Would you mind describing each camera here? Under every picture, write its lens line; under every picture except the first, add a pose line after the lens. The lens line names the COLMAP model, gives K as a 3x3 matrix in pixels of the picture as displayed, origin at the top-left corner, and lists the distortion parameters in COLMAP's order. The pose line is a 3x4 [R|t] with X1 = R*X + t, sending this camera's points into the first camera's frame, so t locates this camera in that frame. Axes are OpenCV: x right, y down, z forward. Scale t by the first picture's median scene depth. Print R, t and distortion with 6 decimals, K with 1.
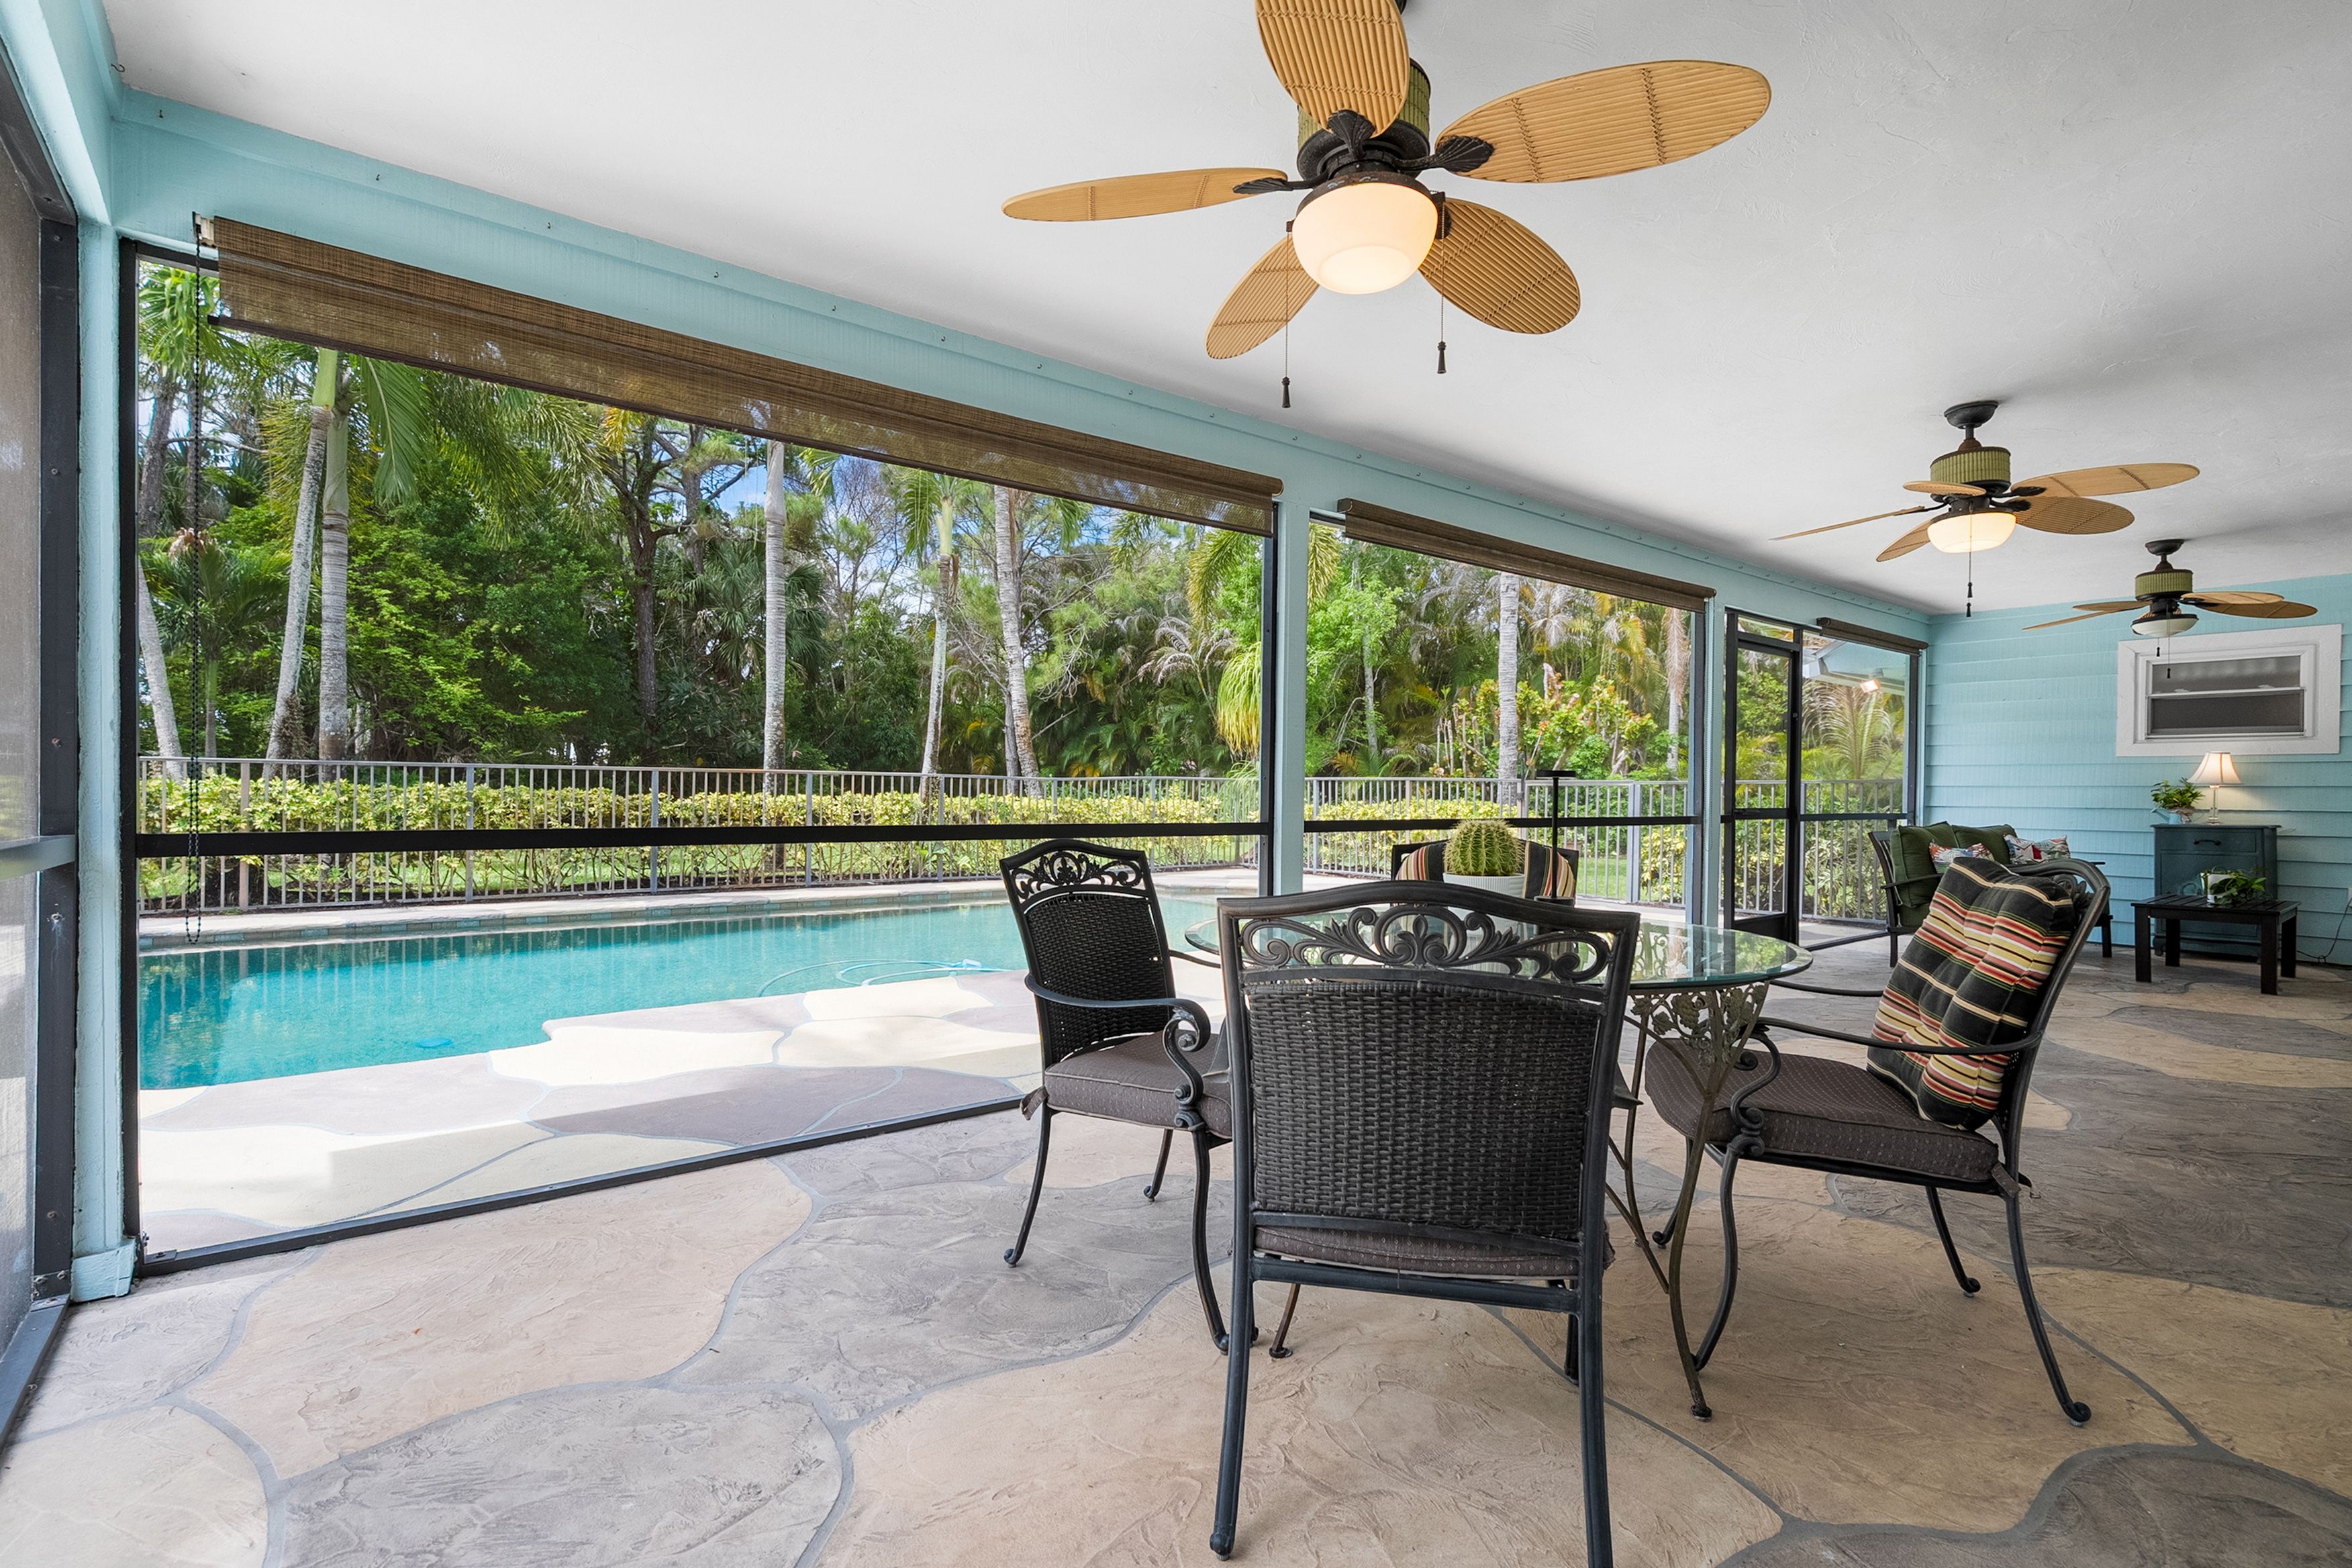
lens RADIAL K [[1095.5, 0, 1176.4], [0, 1095.5, 800.5], [0, 0, 1]] dist [0.001032, 0.000365]
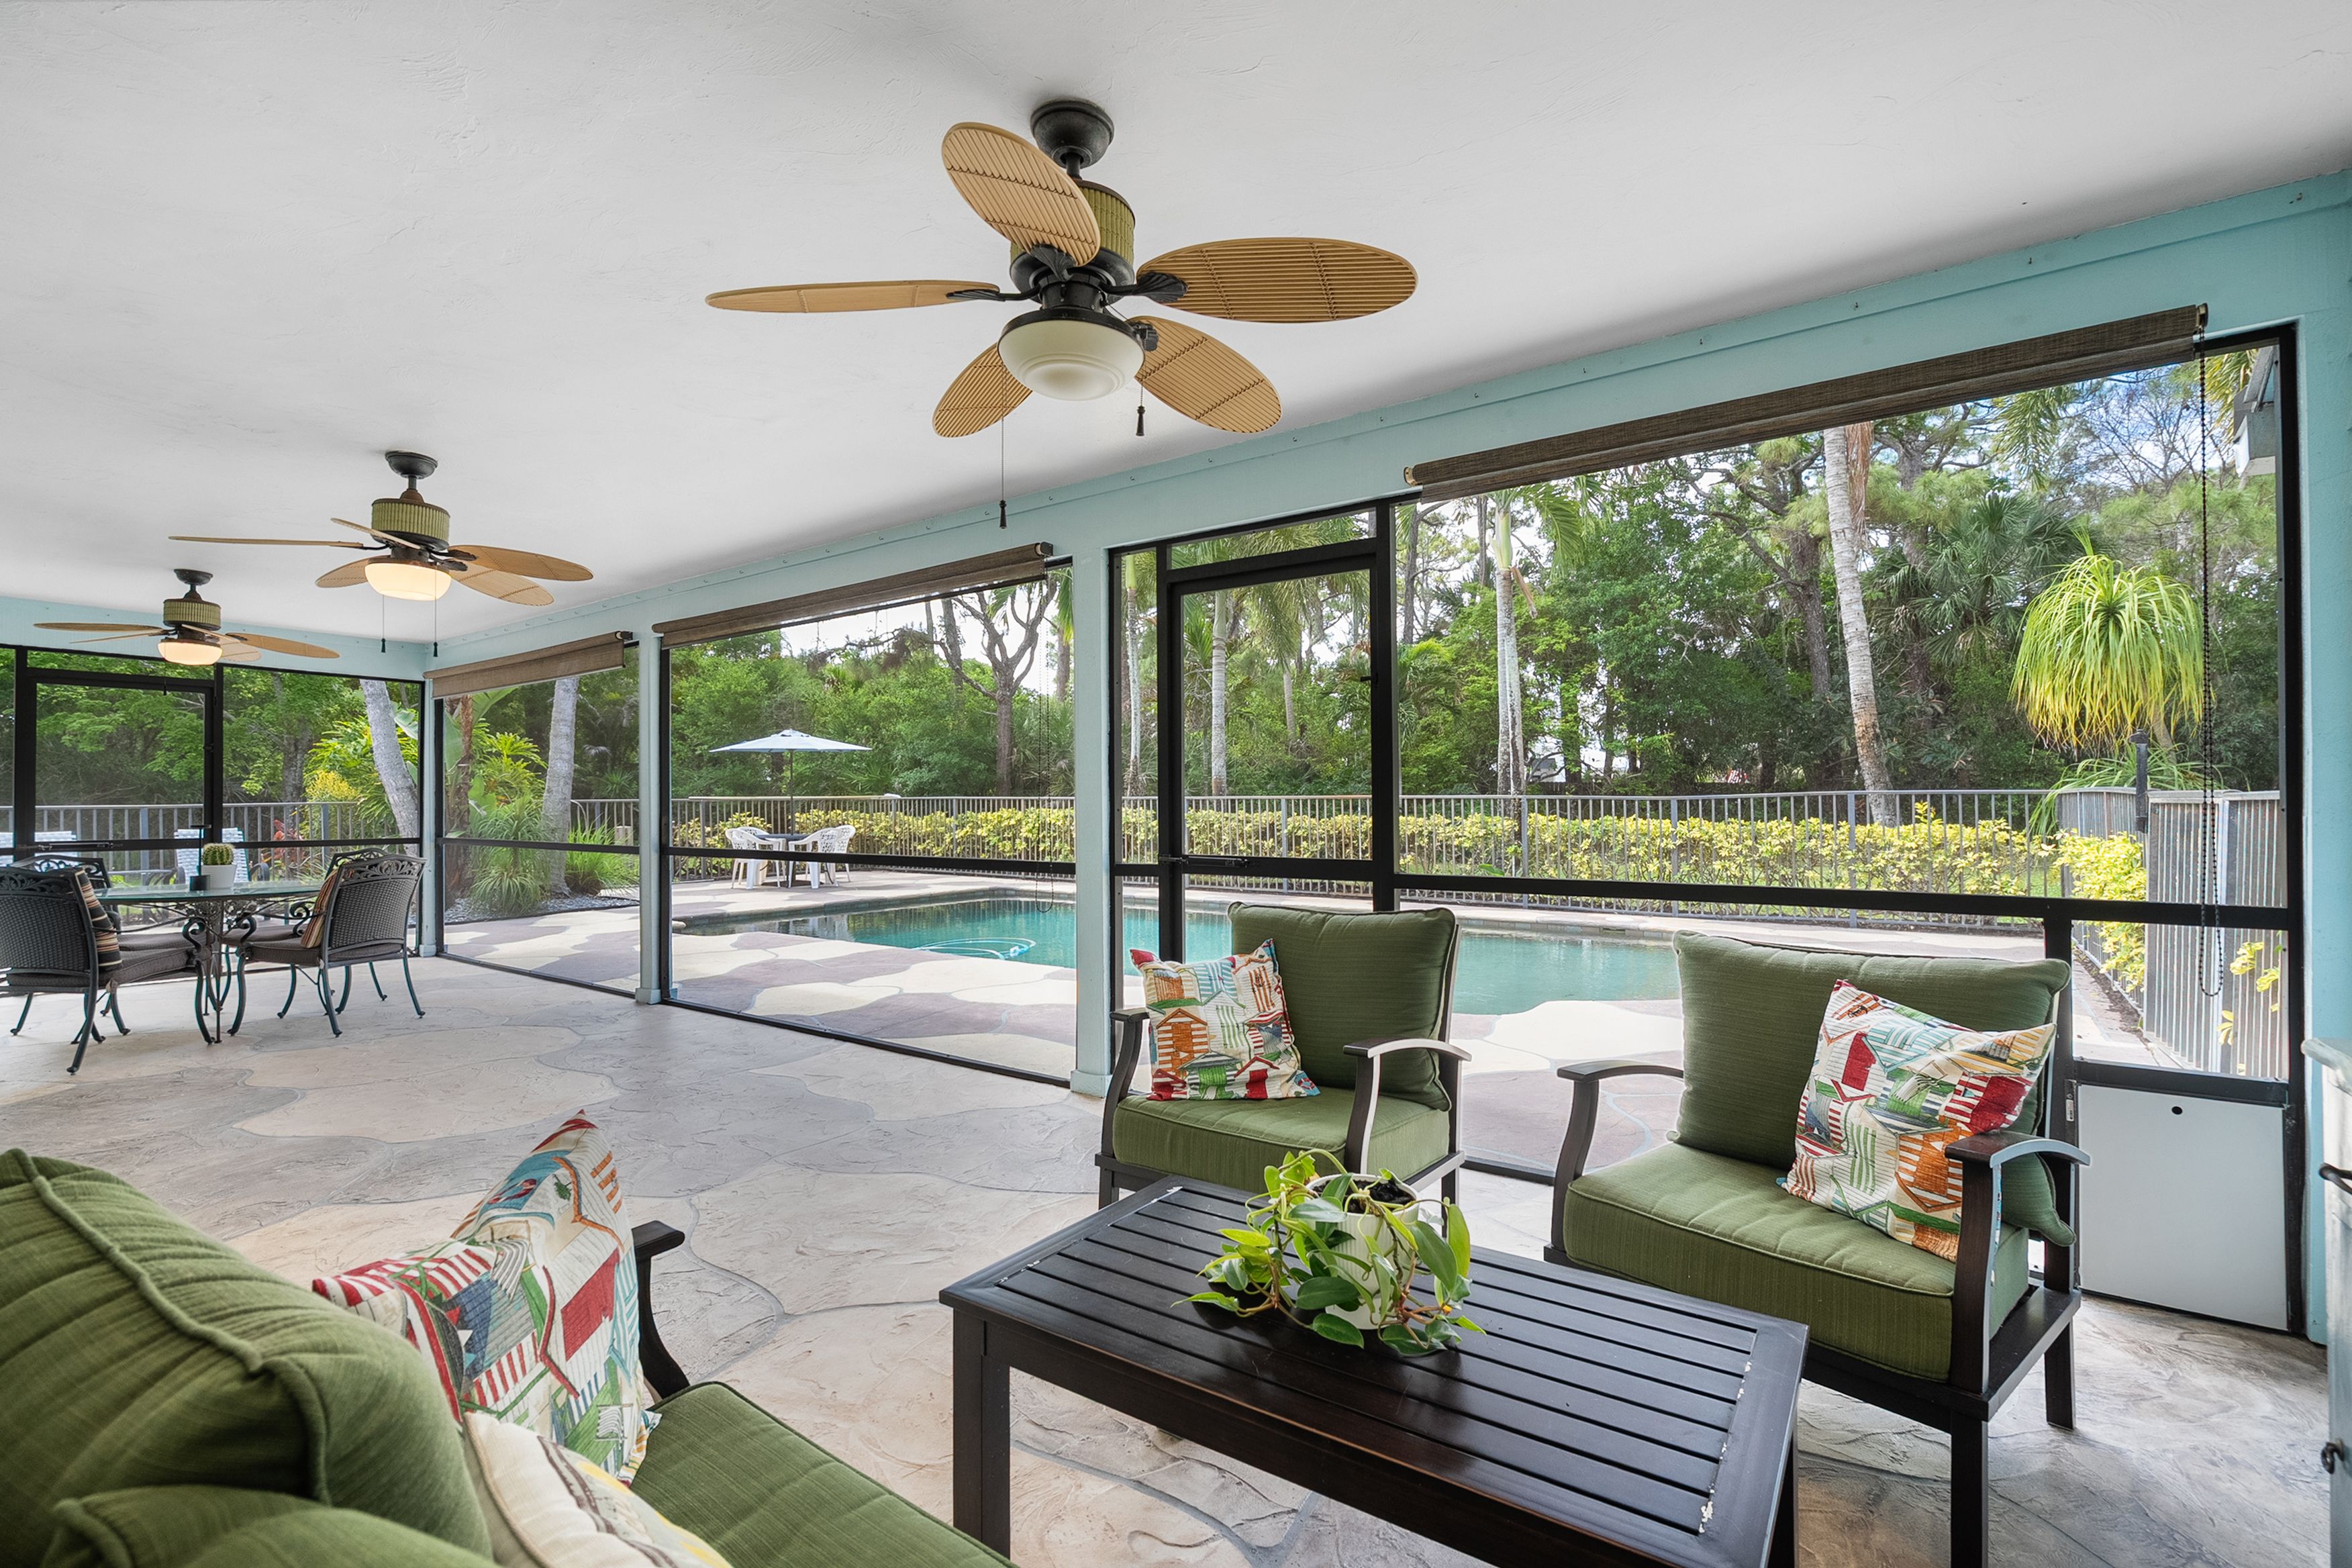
lens RADIAL K [[1095.5, 0, 1195.0], [0, 1095.5, 827.7], [0, 0, 1]] dist [0.001032, 0.000365]
pose [[0.250901, -0.001140, -0.968012, 1.007263], [-0.005248, 0.999983, -0.002538, -0.008603], [0.967998, 0.005717, 0.250891, 0.776491]]
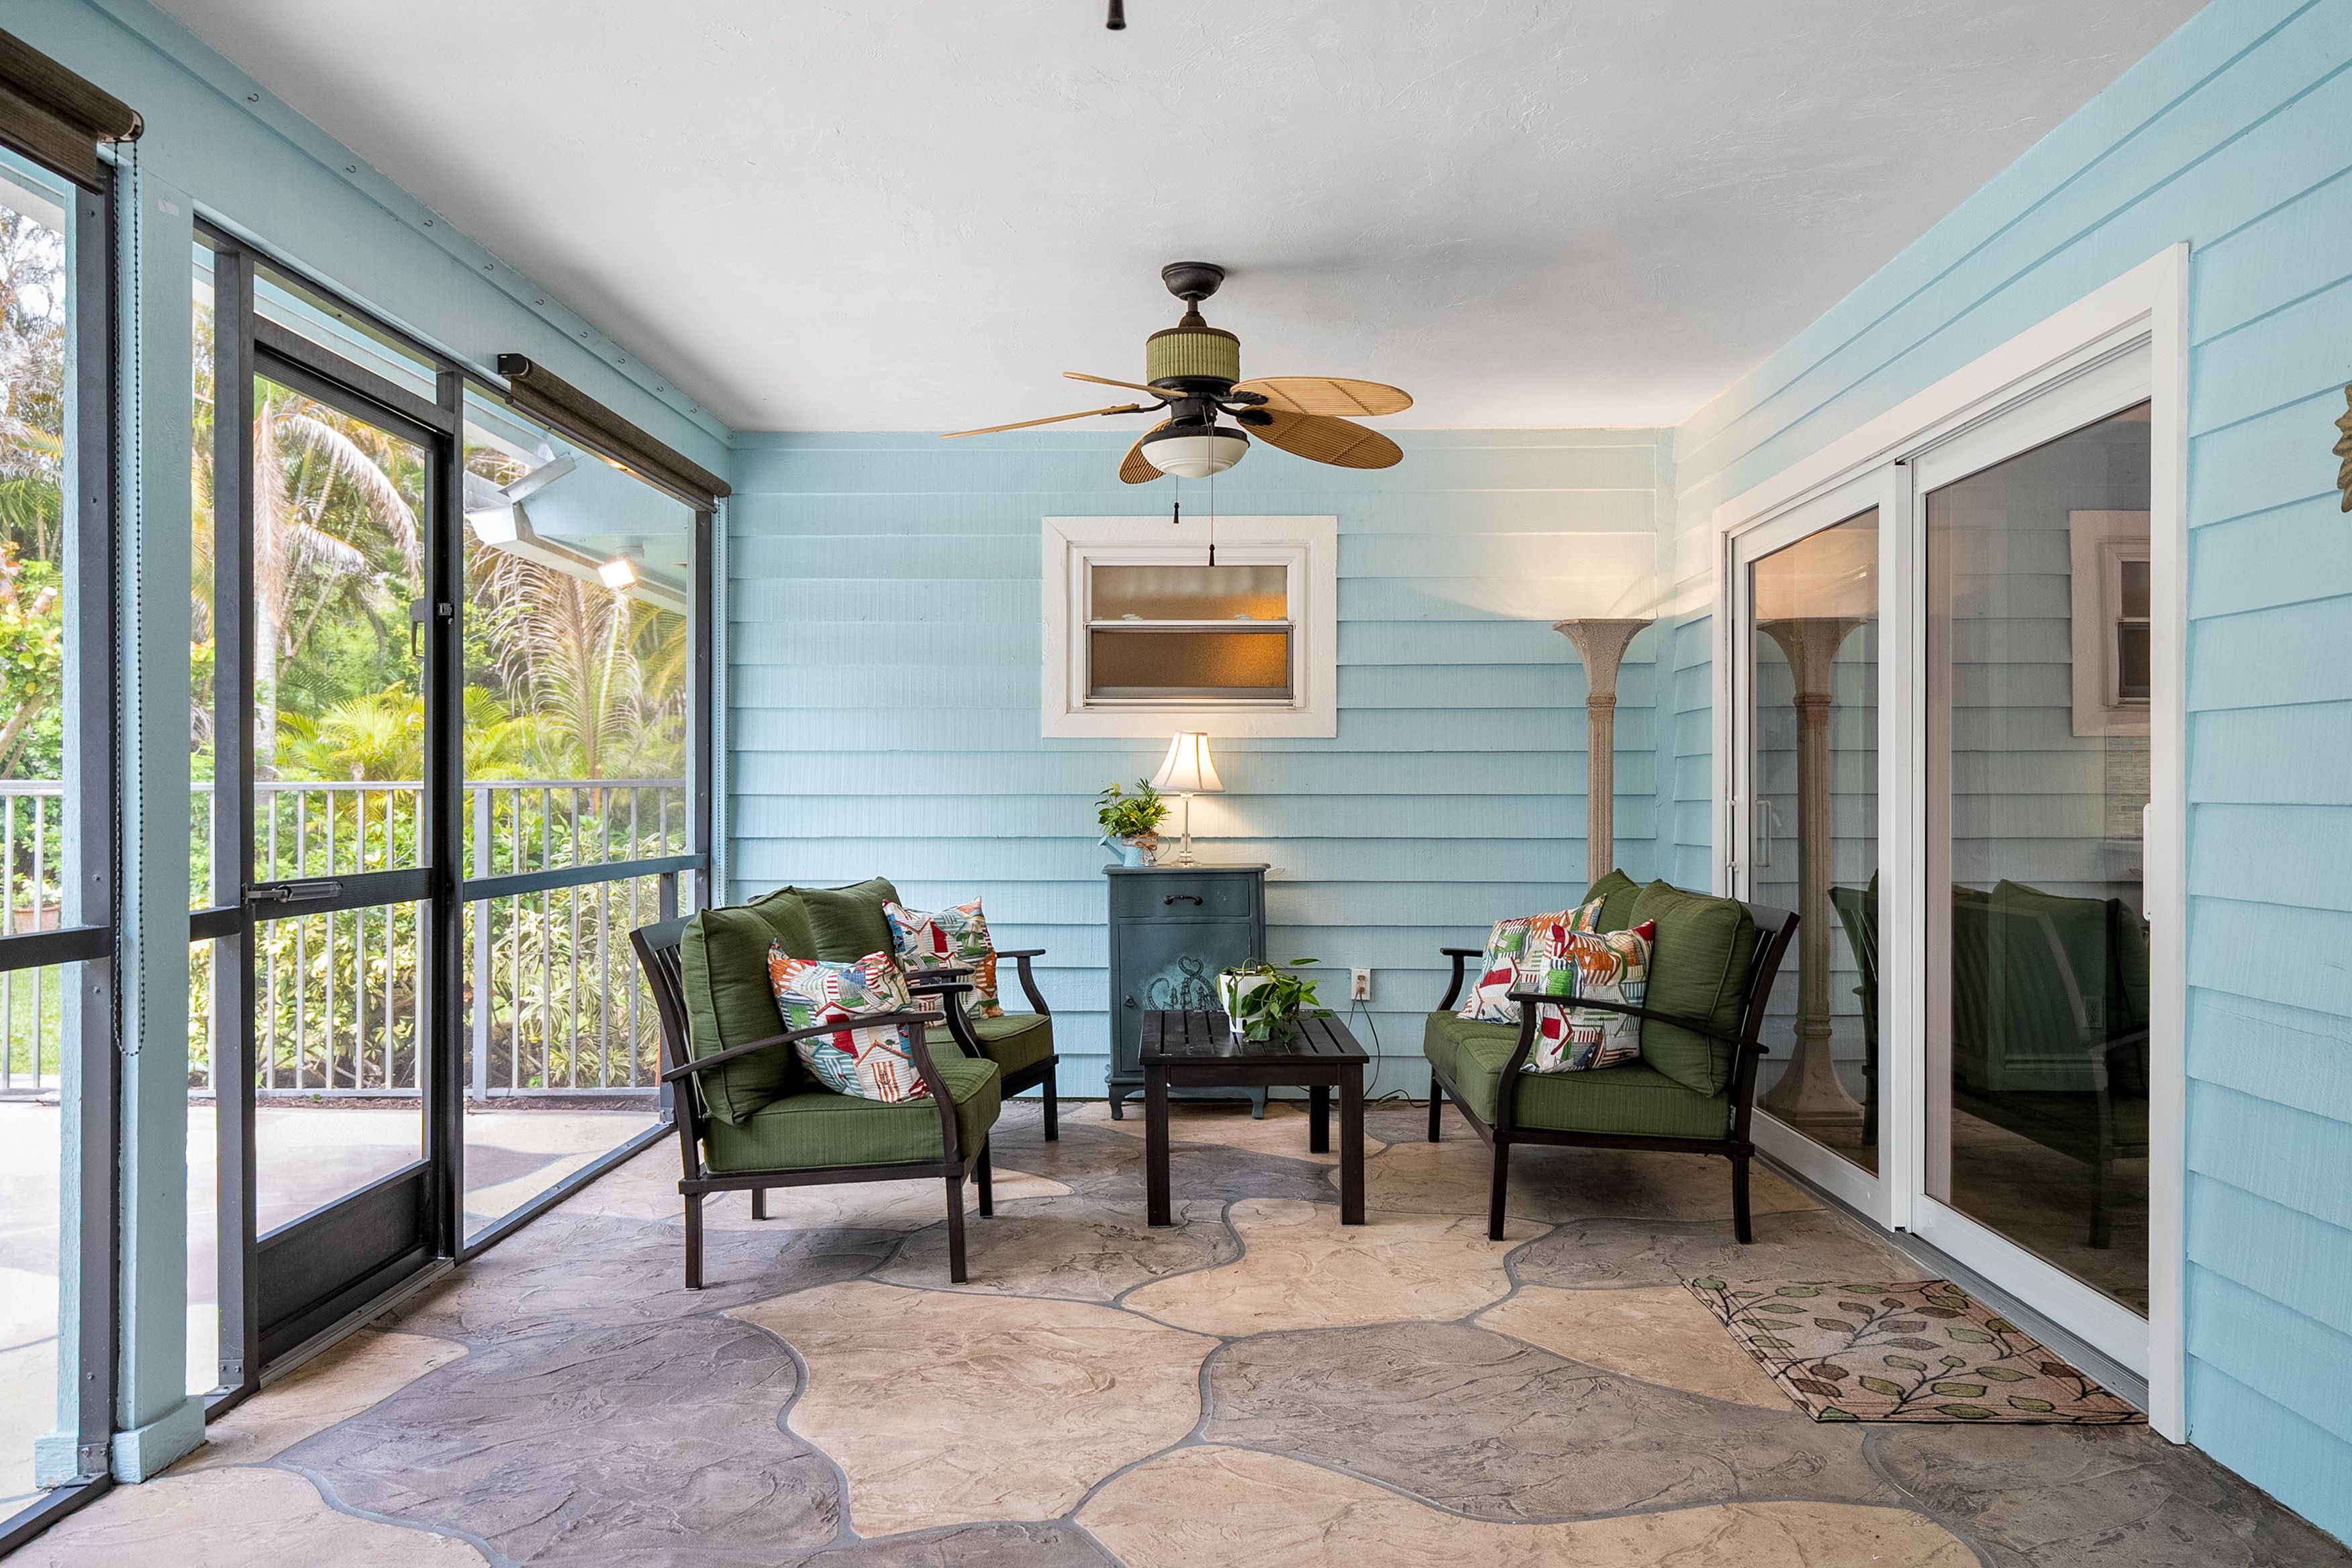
lens RADIAL K [[1778.7, 0, 1176.1], [0, 1778.7, 791.8], [0, 0, 1]] dist [0.008929, 0.000023]
pose [[0.641185, -0.008680, 0.767337, 0.262950], [0.012483, 0.999922, 0.000880, -0.014914], [-0.767284, 0.009015, 0.641244, 0.430622]]
